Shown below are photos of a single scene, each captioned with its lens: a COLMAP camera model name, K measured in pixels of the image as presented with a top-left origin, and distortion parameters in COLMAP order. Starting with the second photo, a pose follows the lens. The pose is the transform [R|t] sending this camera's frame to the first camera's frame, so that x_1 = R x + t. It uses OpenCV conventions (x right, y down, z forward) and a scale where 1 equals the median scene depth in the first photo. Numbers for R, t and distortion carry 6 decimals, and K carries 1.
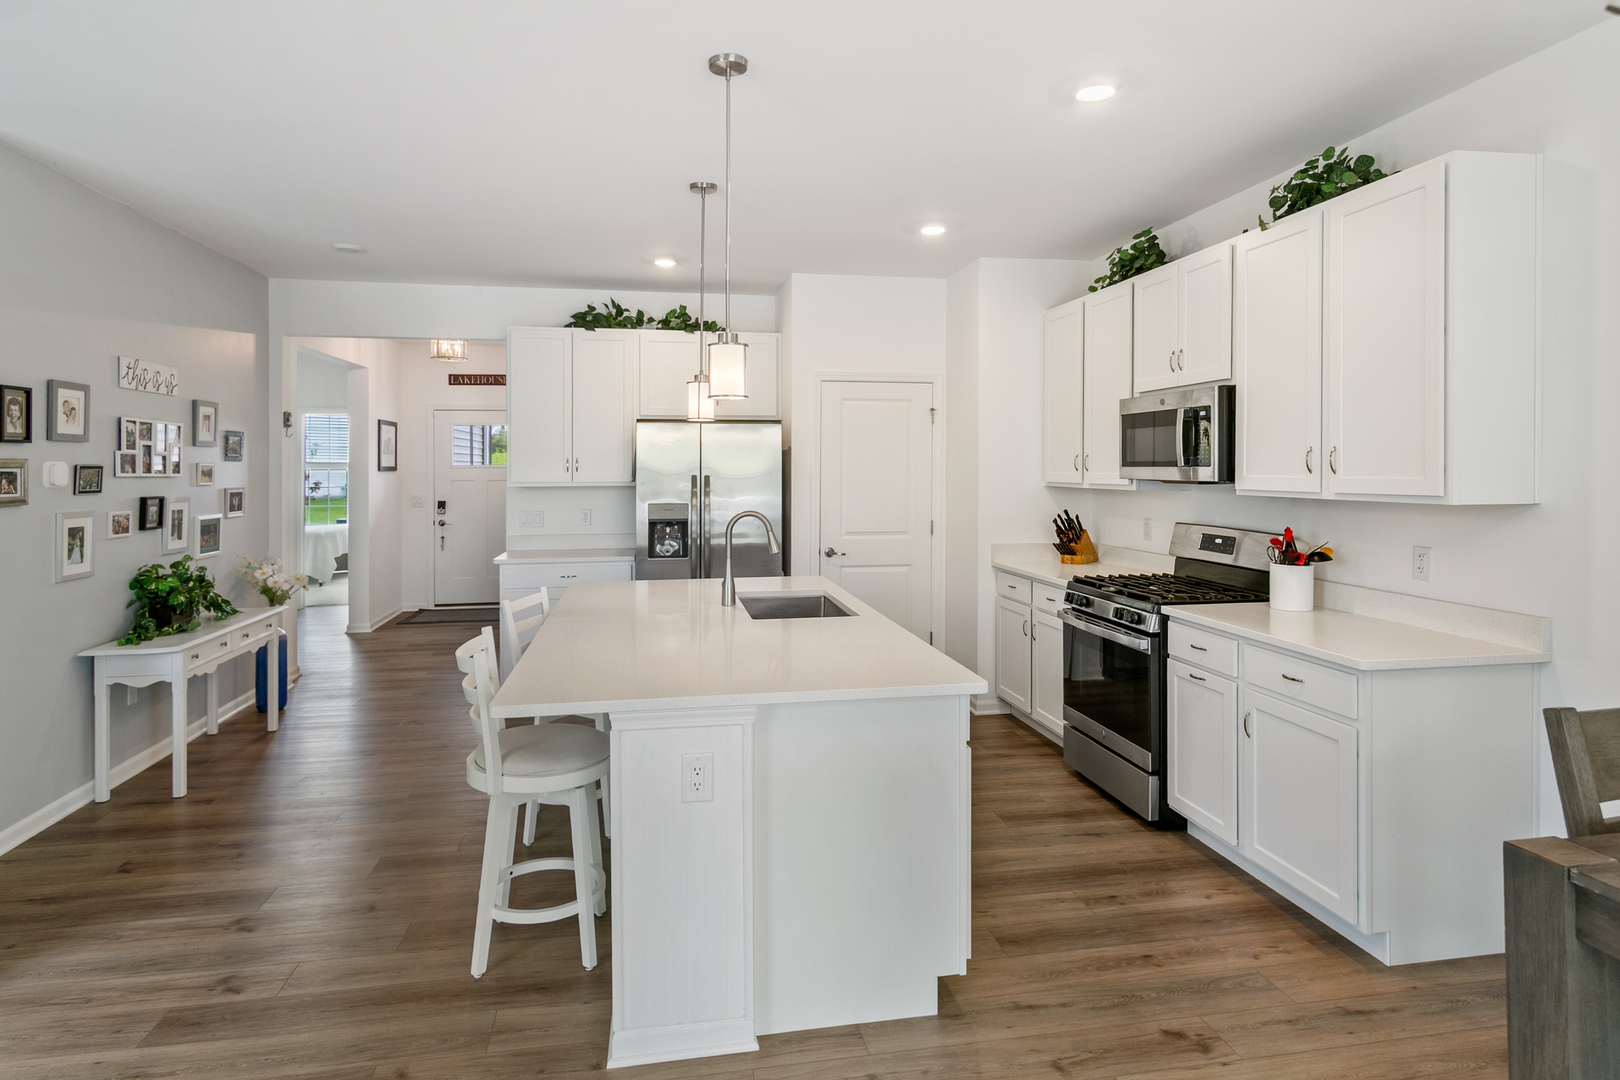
lens RADIAL K [[876.1, 0, 779.3], [0, 876.1, 466.3], [0, 0, 1]] dist [0.021396, -0.008980]
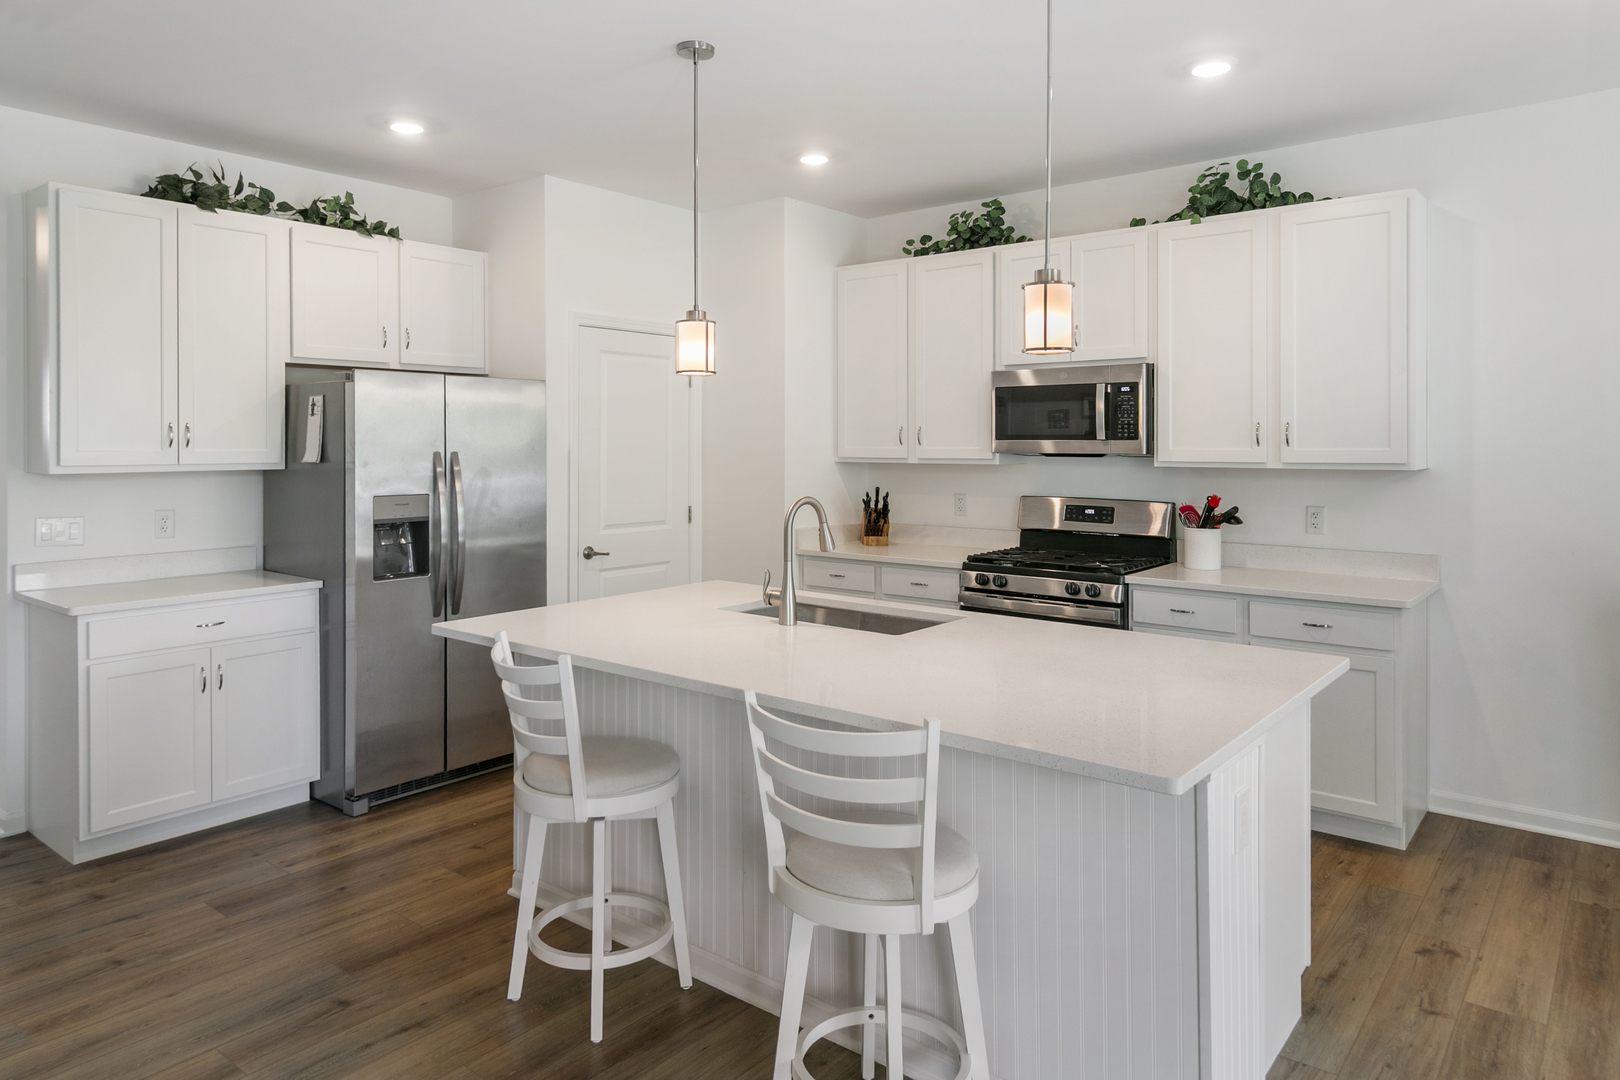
lens RADIAL K [[1031.8, 0, 812.1], [0, 1031.8, 445.4], [0, 0, 1]] dist [0.024008, -0.006378]
pose [[0.755092, -0.000625, 0.655619, -0.532603], [-0.001961, 0.999993, 0.003212, 0.003084], [-0.655616, -0.003712, 0.755085, 0.279281]]
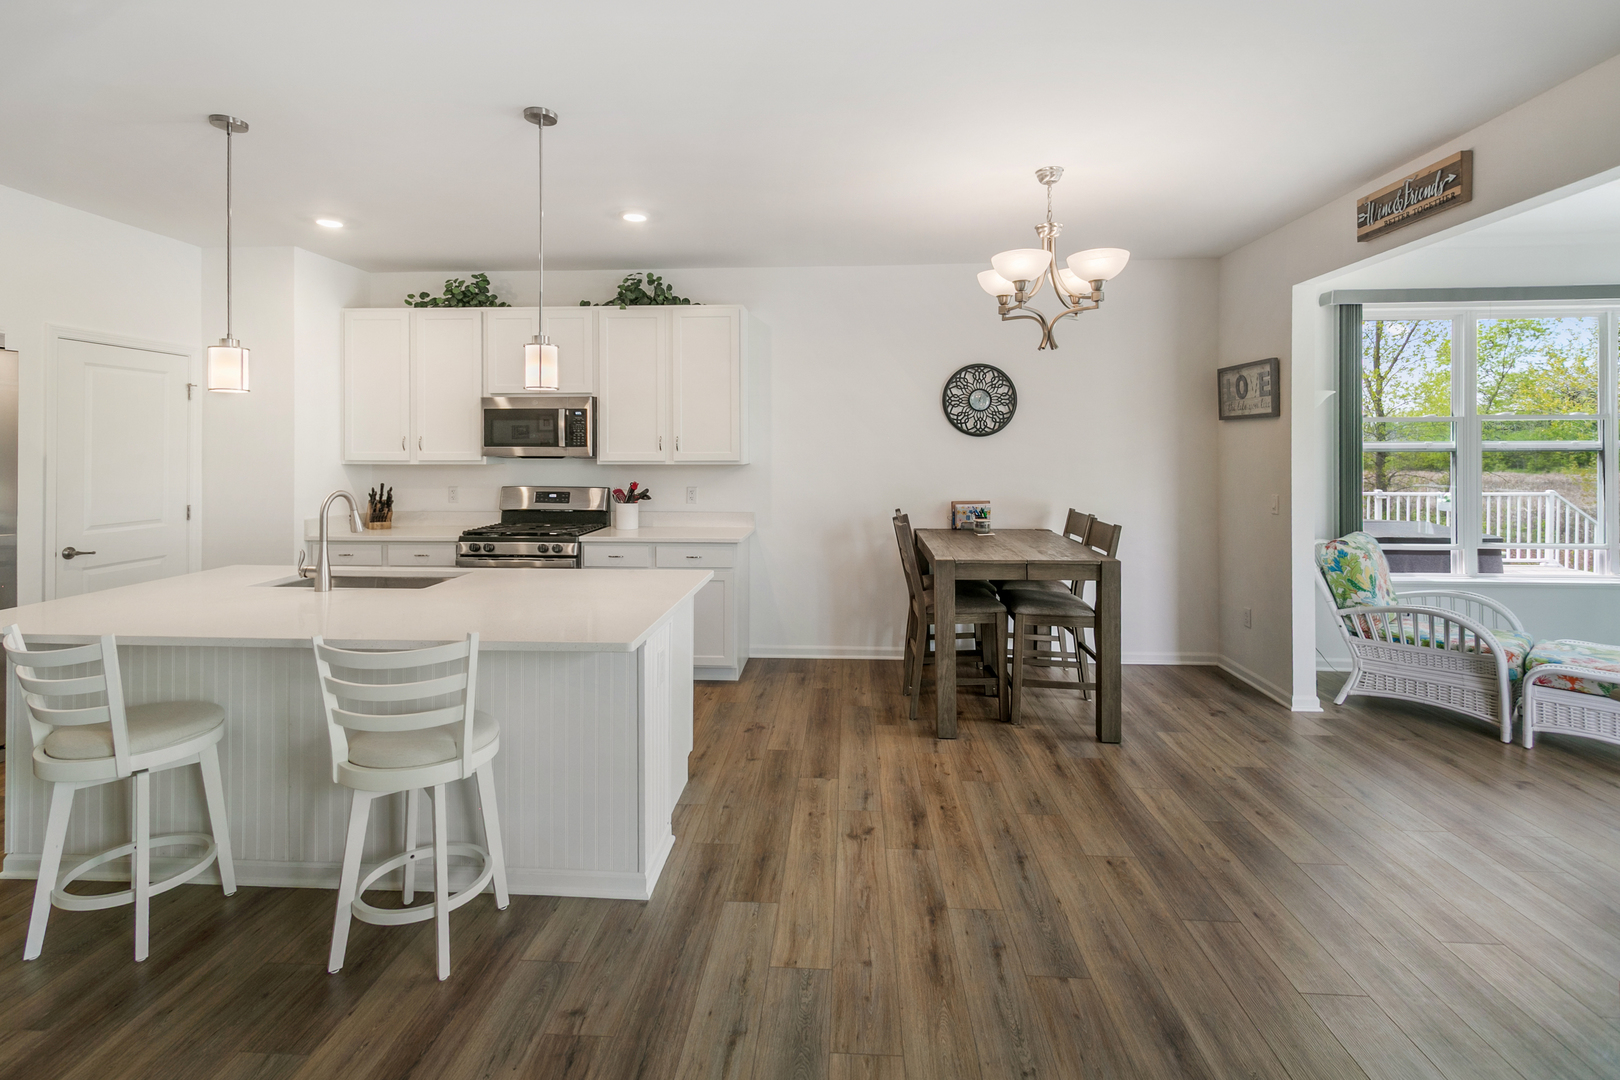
lens RADIAL K [[732.4, 0, 805.8], [0, 732.4, 449.2], [0, 0, 1]] dist [0.018771, -0.007539]
pose [[0.237026, 0.000489, 0.971503, -0.614996], [-0.001649, 0.999999, -0.000101, 0.003224], [-0.971502, -0.001578, 0.237026, 0.258221]]
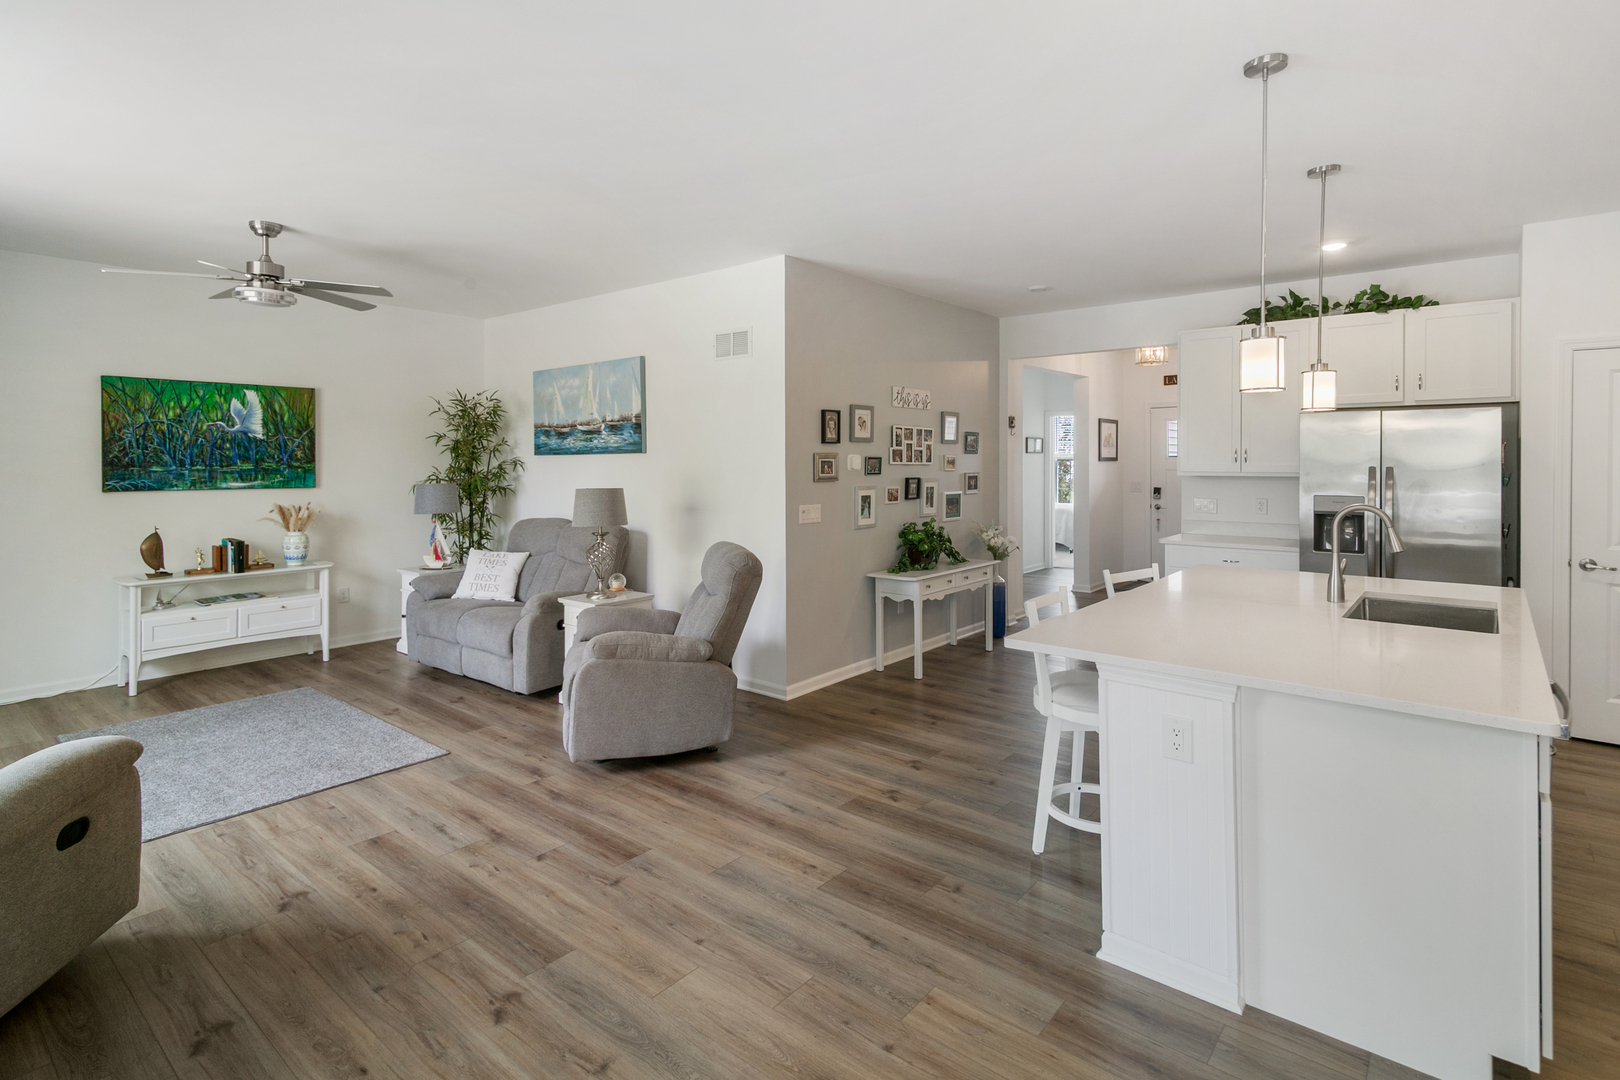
lens RADIAL K [[772.5, 0, 815.4], [0, 772.5, 455.0], [0, 0, 1]] dist [0.023011, -0.008370]
pose [[0.663504, -0.003357, -0.748165, 0.173469], [0.001461, 0.999994, -0.003191, -0.000187], [0.748171, 0.001024, 0.663505, 0.003178]]
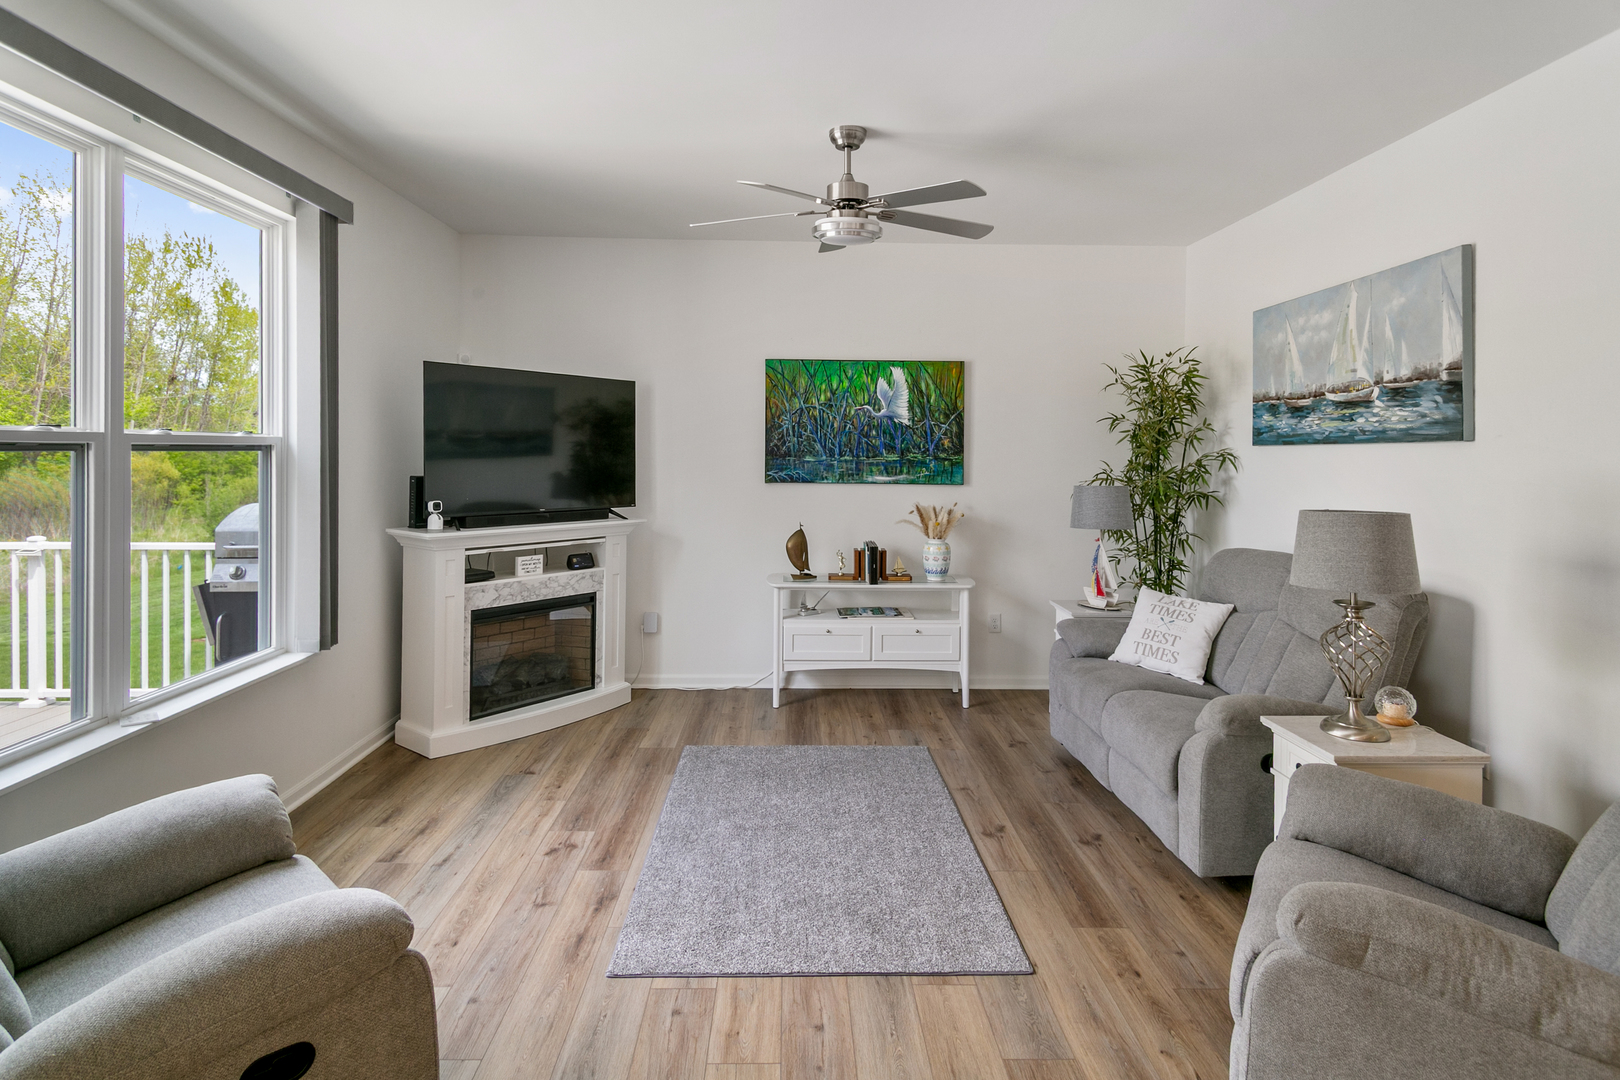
lens RADIAL K [[845.2, 0, 829.7], [0, 845.2, 459.8], [0, 0, 1]] dist [0.027101, -0.010748]
pose [[-0.140685, 0.011816, -0.989984, -0.214023], [-0.005772, 0.999902, 0.012754, 0.001889], [0.990038, 0.007508, -0.140603, 0.225970]]
